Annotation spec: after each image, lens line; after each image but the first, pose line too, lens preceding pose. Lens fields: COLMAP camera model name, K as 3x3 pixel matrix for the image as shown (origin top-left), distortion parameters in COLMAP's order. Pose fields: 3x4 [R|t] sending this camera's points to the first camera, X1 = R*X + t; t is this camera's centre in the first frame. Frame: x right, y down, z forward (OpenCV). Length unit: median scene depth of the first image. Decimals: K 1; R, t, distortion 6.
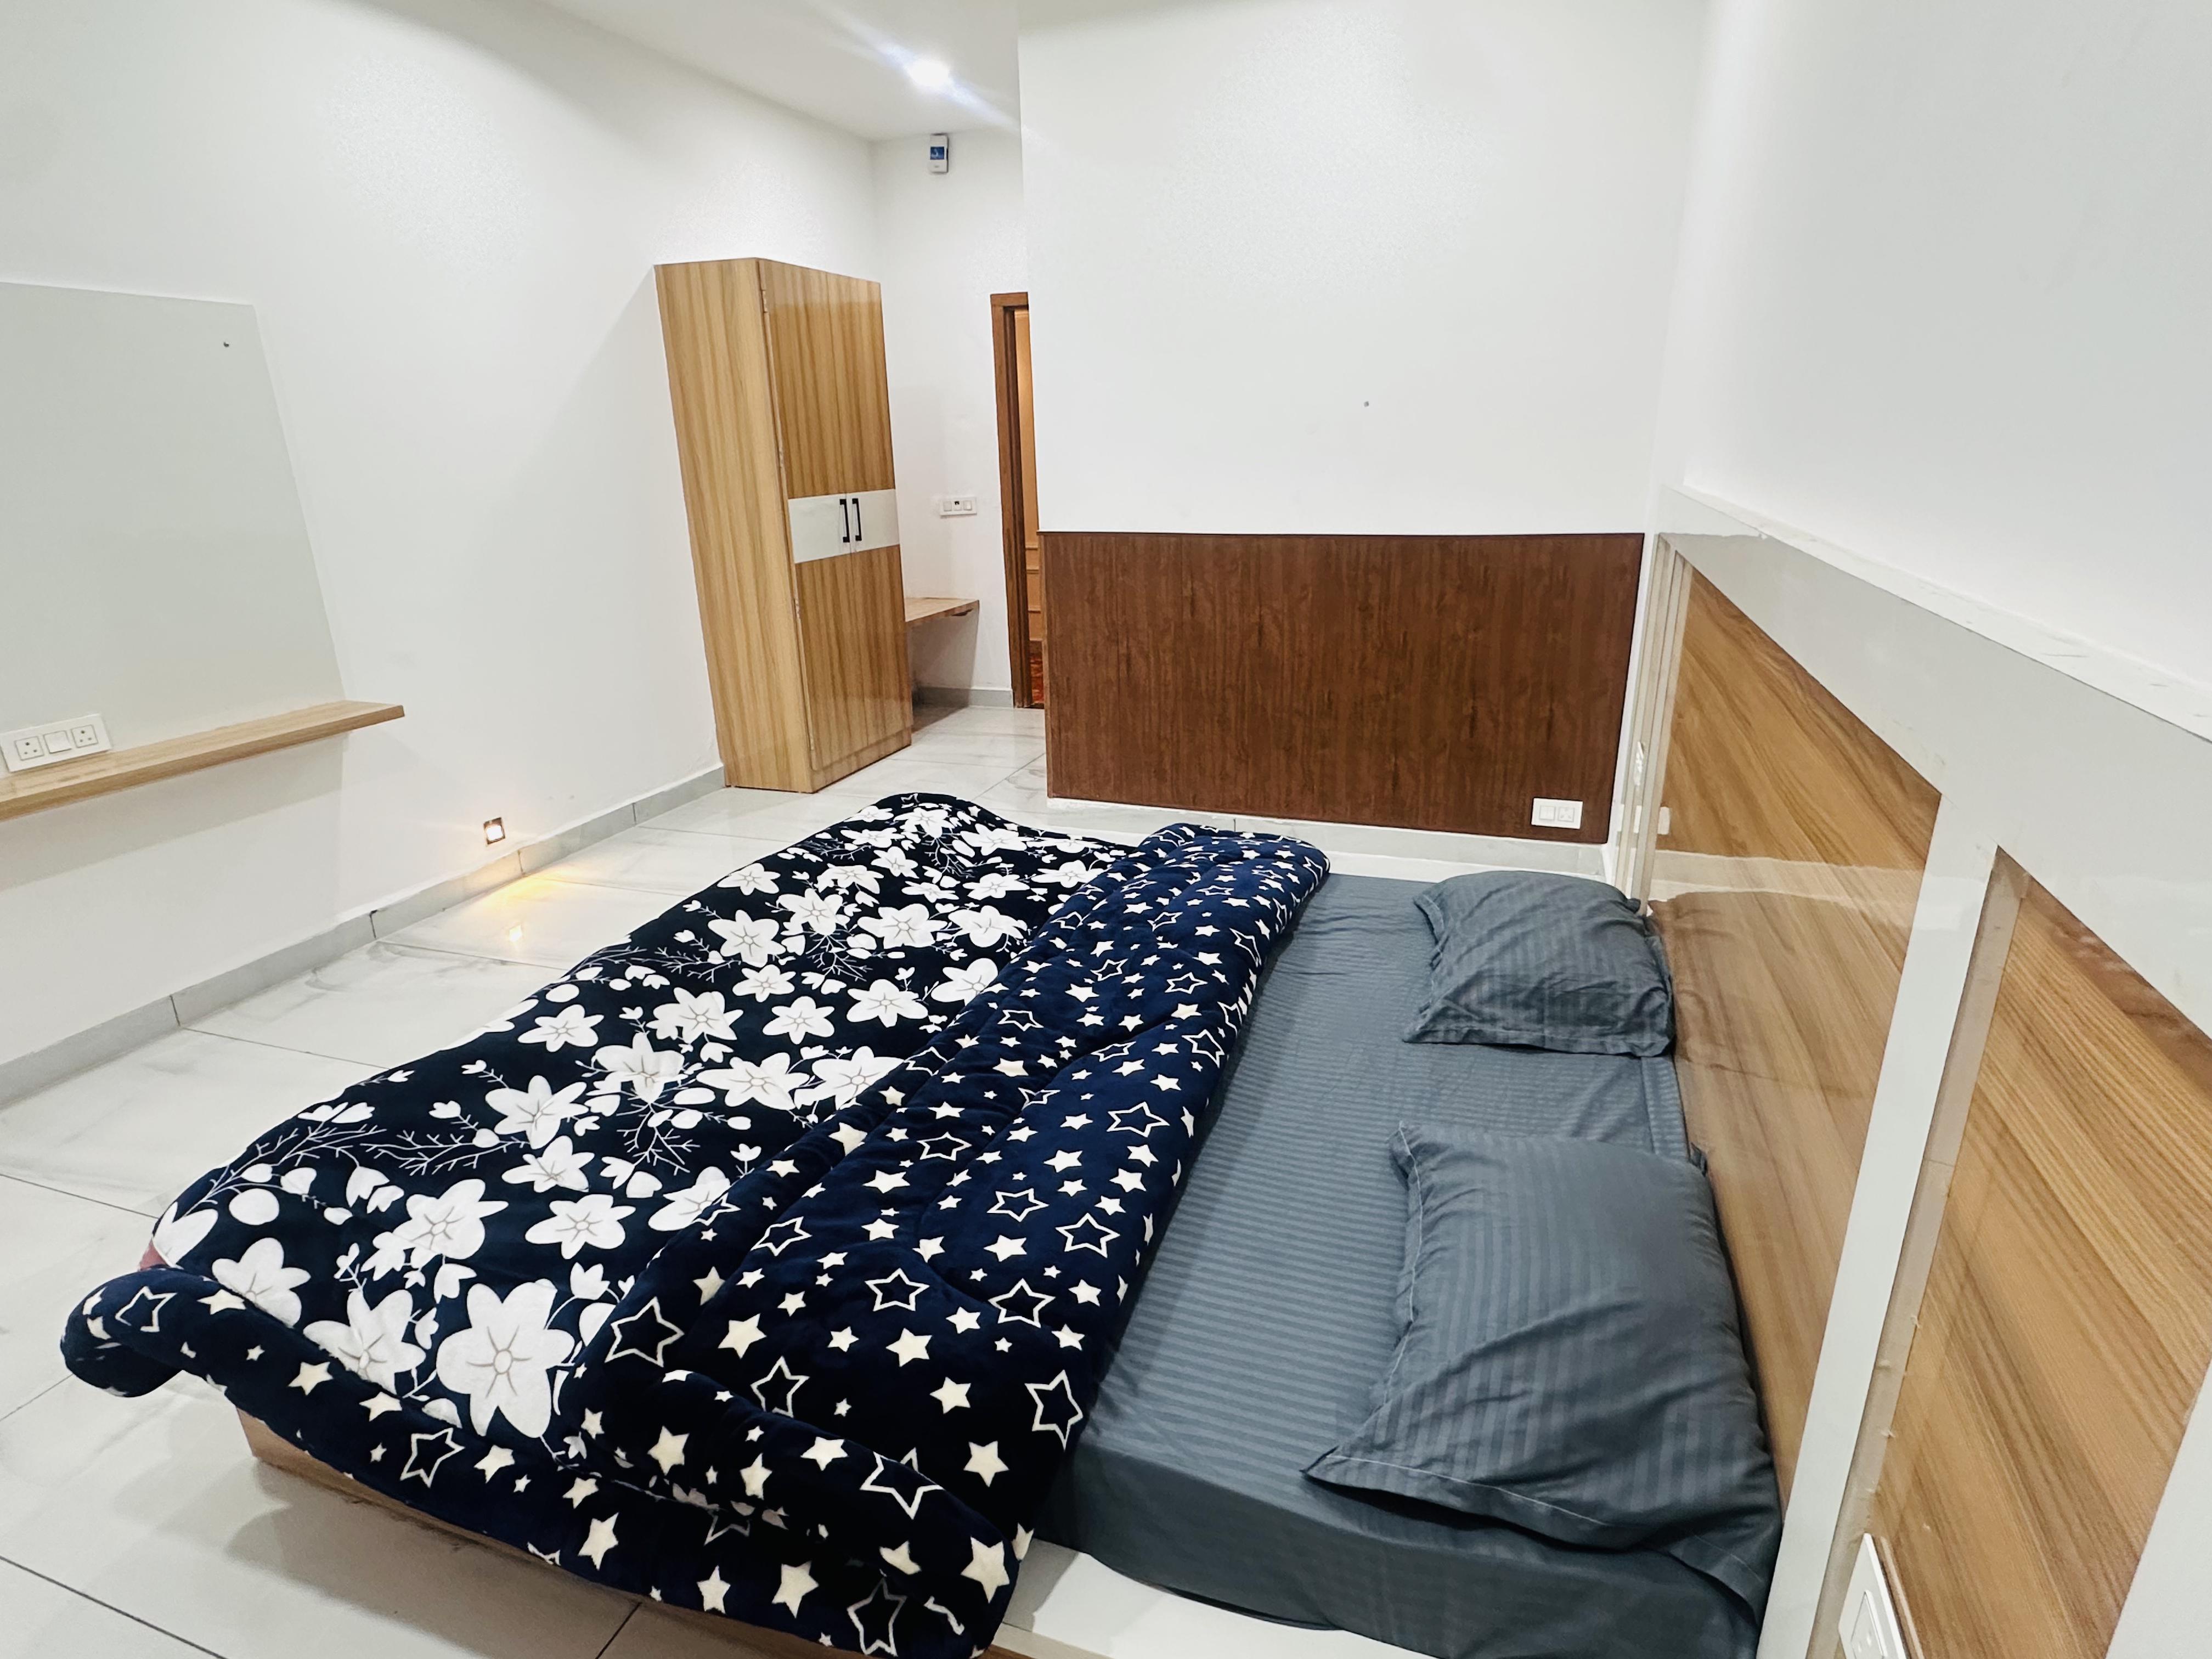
lens RADIAL K [[1163.7, 0, 1115.9], [0, 1163.7, 842.0], [0, 0, 1]] dist [0.002448, -0.001056]
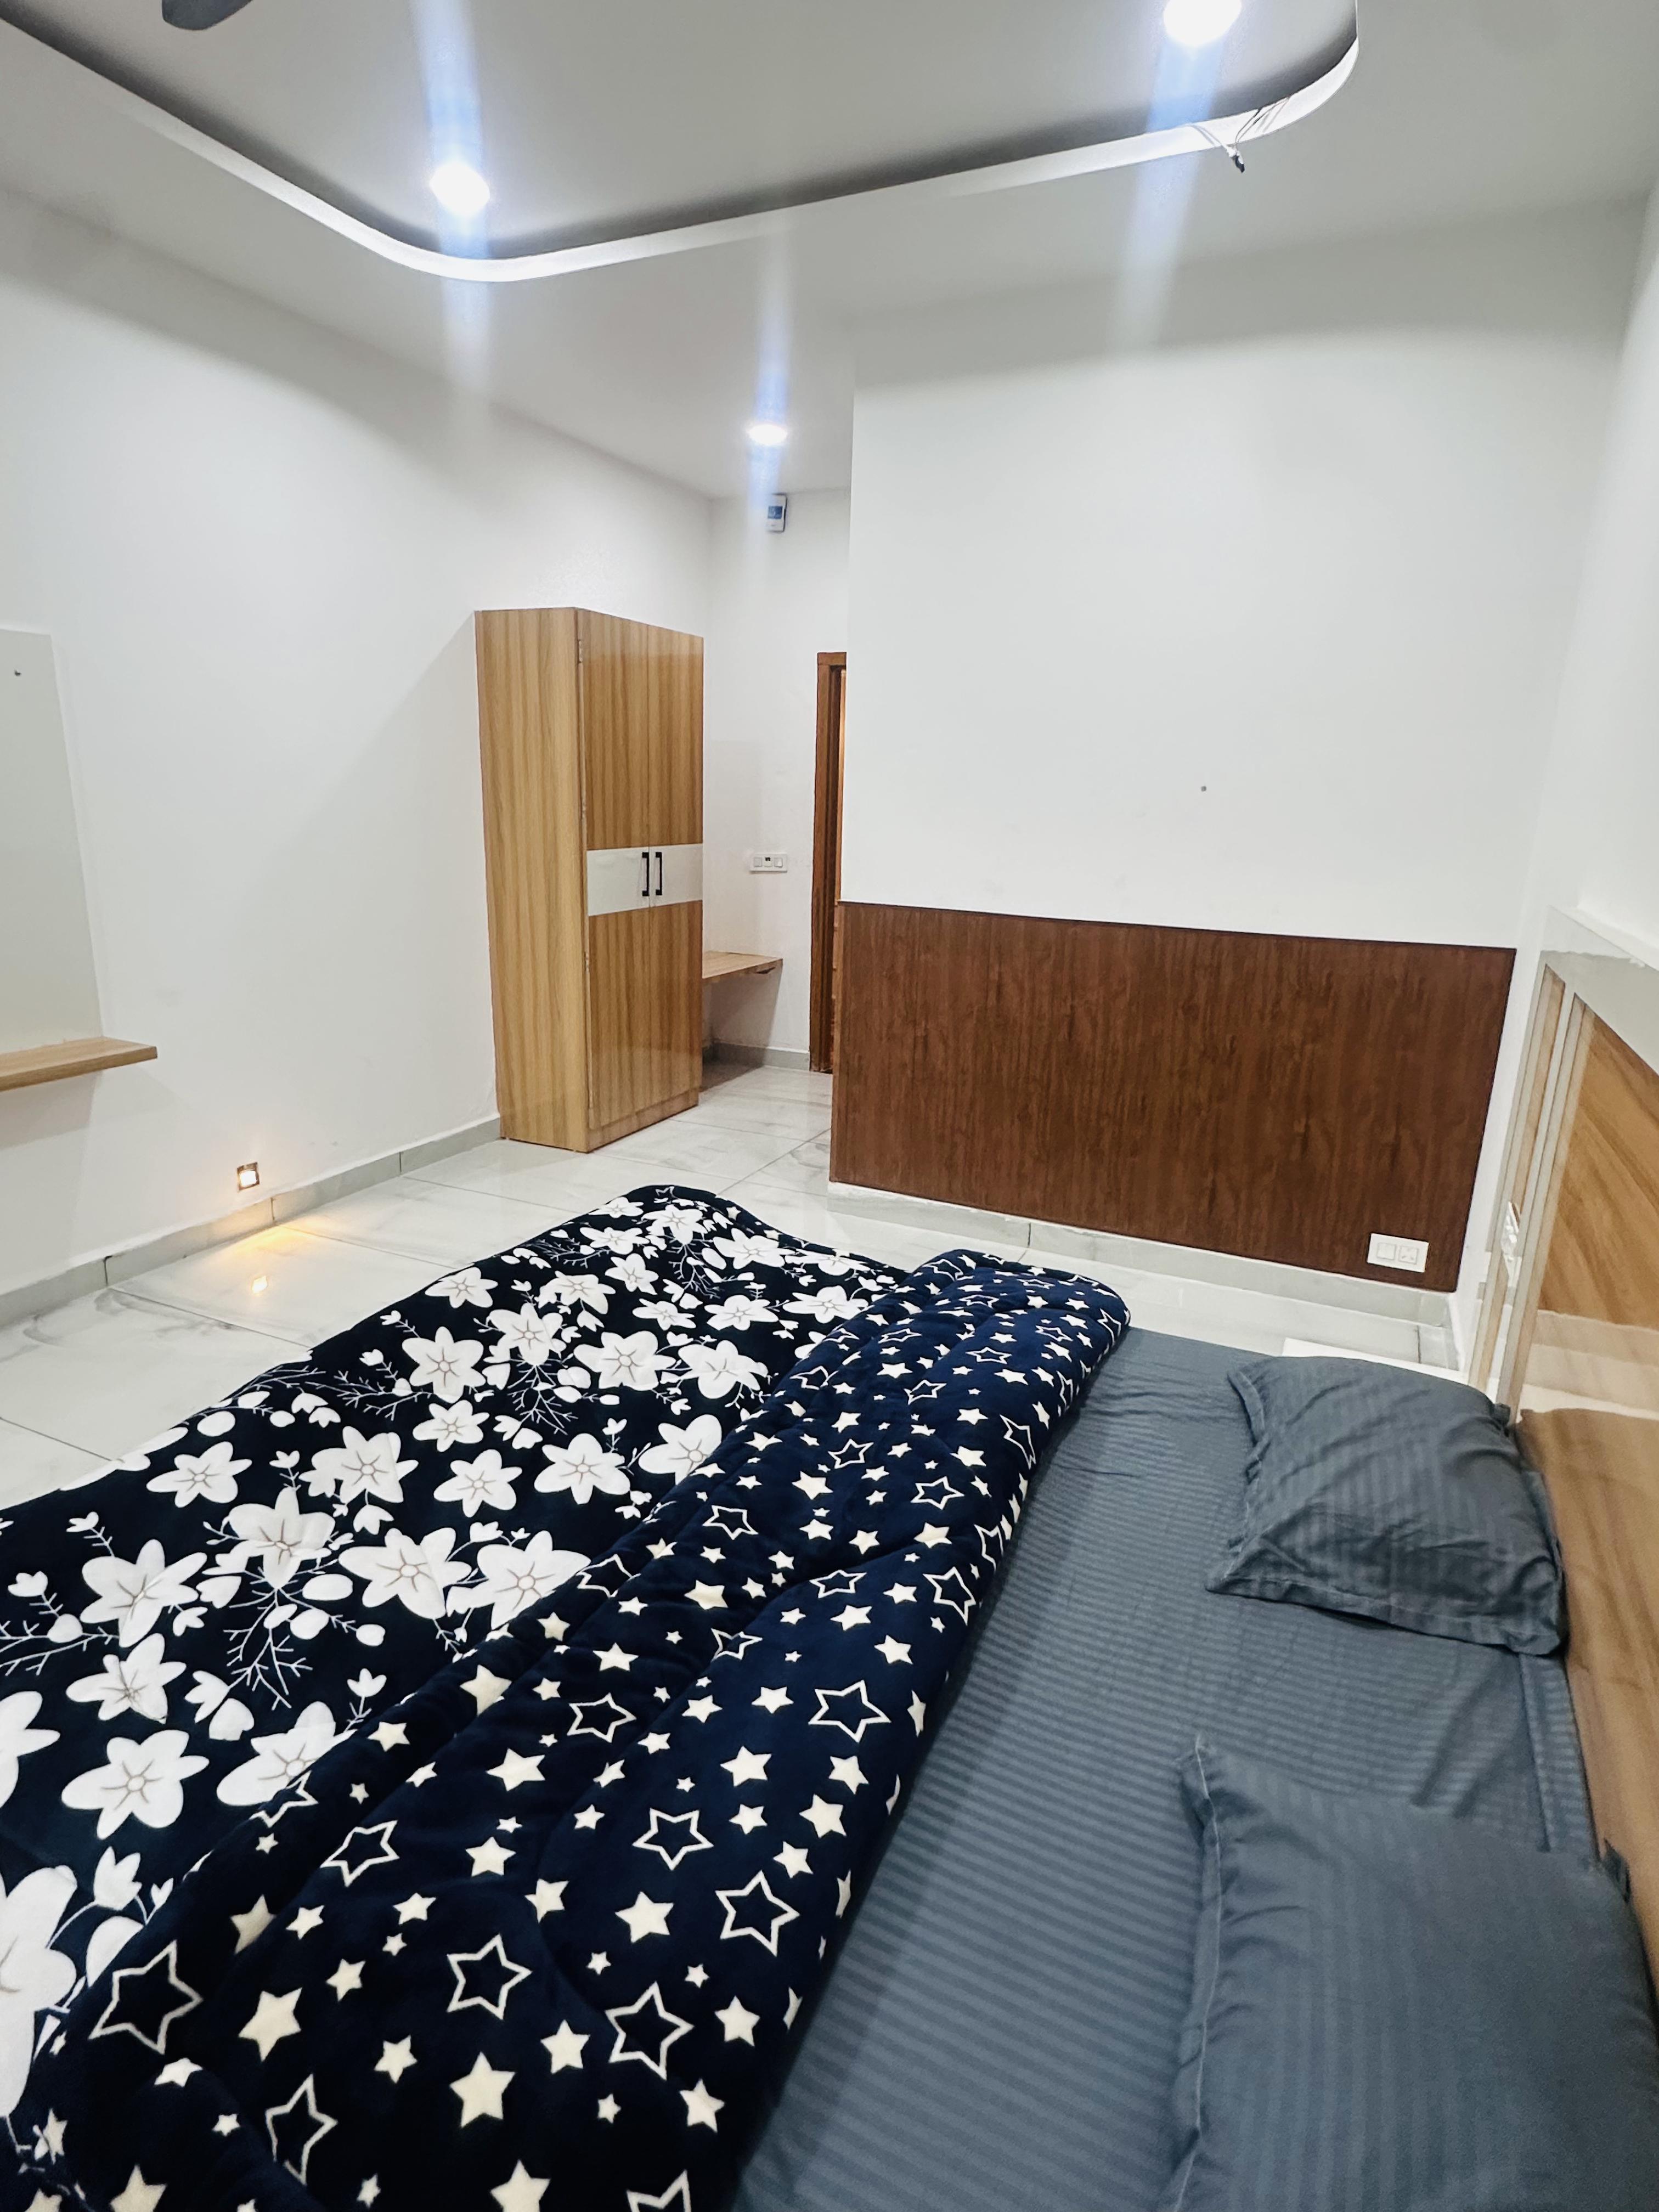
lens RADIAL K [[1163.7, 0, 829.5], [0, 1163.7, 1106.0], [0, 0, 1]] dist [0.002448, -0.001056]
pose [[0.993850, 0.073954, -0.082425, 0.029762], [-0.079362, 0.994764, -0.064385, -0.082362], [0.077232, 0.070530, 0.994515, 0.154310]]
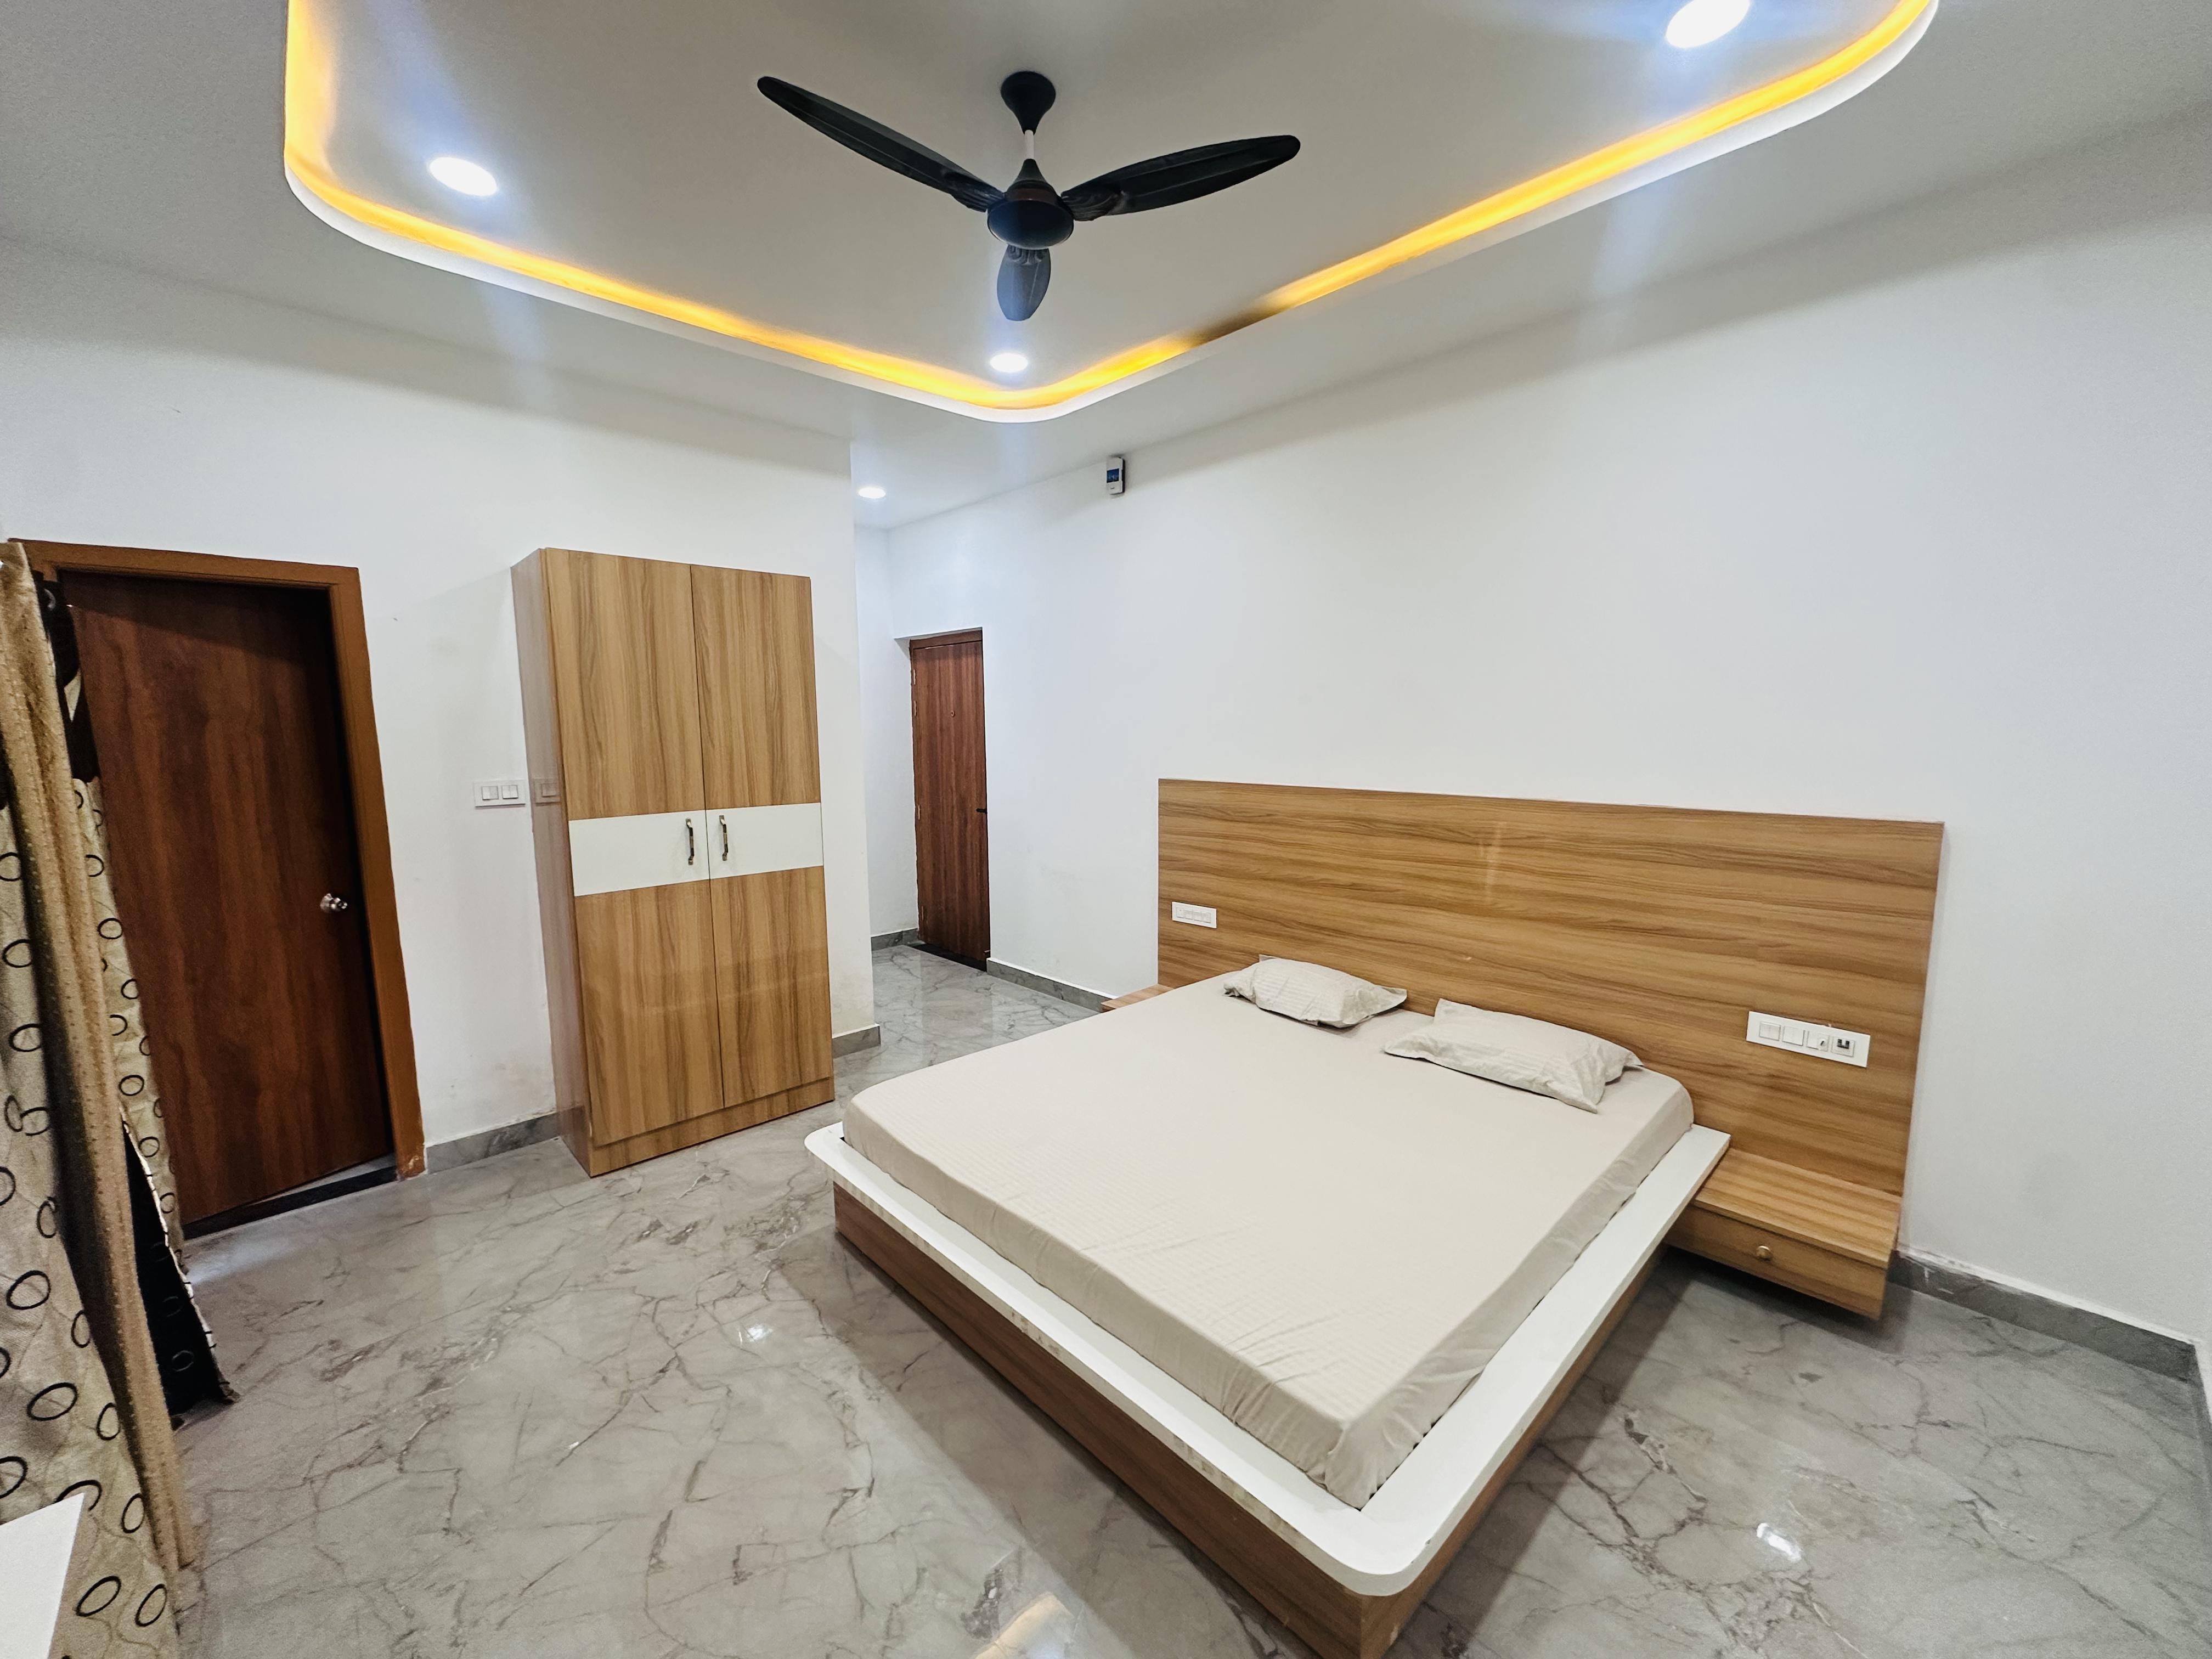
lens RADIAL K [[876.7, 0, 1106.0], [0, 876.7, 829.5], [0, 0, 1]] dist [-0.000421, -0.000050]
pose [[0.892718, 0.066527, -0.445678, 0.735524], [-0.156505, 0.973248, -0.168211, -0.538413], [0.422564, 0.219916, 0.879248, 1.366208]]
